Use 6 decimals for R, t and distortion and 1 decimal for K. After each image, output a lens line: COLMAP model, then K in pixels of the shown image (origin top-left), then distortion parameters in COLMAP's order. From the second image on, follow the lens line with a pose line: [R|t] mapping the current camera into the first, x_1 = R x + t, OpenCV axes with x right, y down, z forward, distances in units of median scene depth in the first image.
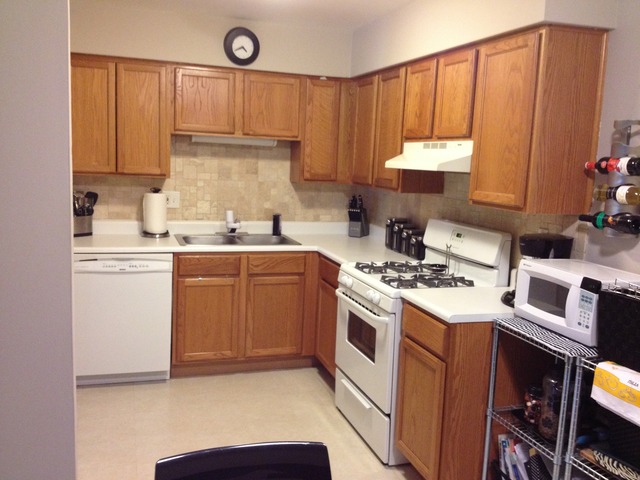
lens RADIAL K [[606.7, 0, 320.0], [0, 606.7, 240.0], [0, 0, 1]] dist [0.199117, -0.436889]
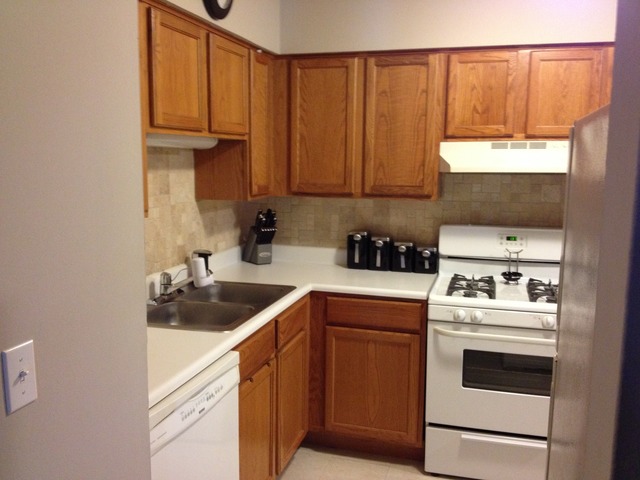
lens RADIAL K [[606.7, 0, 320.0], [0, 606.7, 240.0], [0, 0, 1]] dist [0.199117, -0.436889]
pose [[0.556680, -0.152953, 0.816525, -0.610890], [0.130573, 0.986797, 0.095828, -0.115260], [-0.820401, 0.053270, 0.569302, 0.589519]]
